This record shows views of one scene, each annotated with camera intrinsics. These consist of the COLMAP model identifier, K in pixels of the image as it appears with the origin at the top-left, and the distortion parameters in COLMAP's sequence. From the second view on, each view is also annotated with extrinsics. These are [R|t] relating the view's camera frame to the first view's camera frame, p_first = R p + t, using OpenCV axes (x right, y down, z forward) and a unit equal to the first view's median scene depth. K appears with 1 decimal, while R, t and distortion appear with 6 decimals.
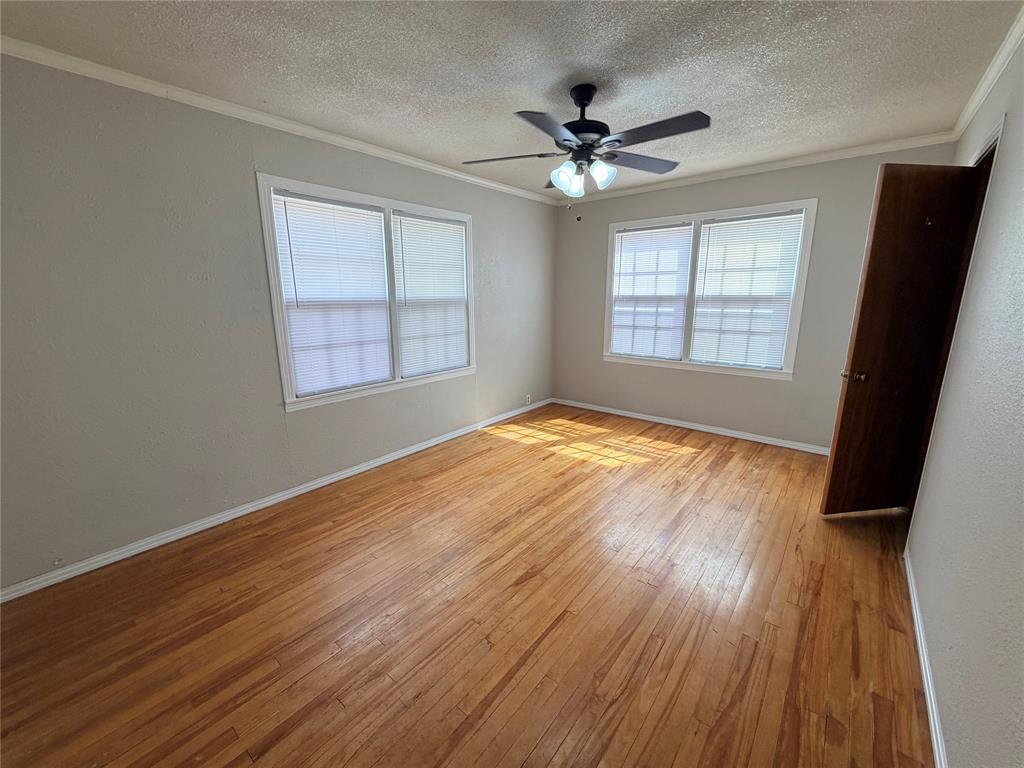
lens RADIAL K [[410.4, 0, 511.6], [0, 410.4, 383.7], [0, 0, 1]] dist [0.000048, 0.000359]
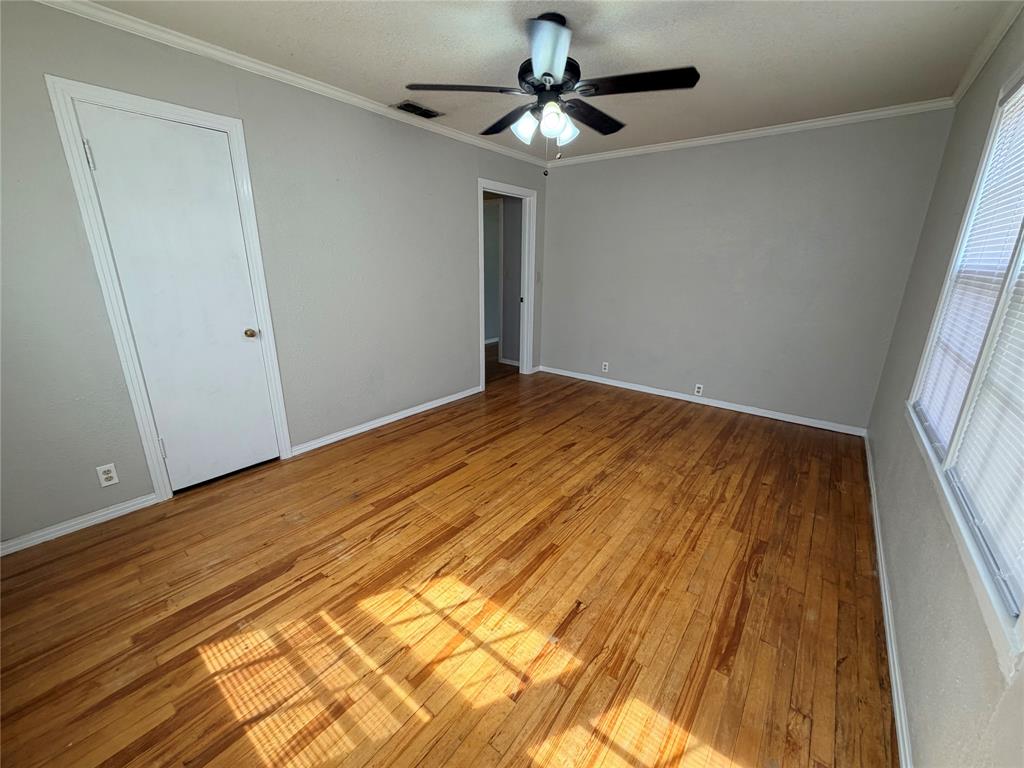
lens RADIAL K [[410.4, 0, 511.7], [0, 410.4, 382.1], [0, 0, 1]] dist [0.000048, 0.000359]
pose [[-0.999592, 0.004180, -0.028254, 0.170893], [-0.010002, 0.875371, 0.483347, -0.280023], [0.026753, 0.483433, -0.874973, 1.297245]]
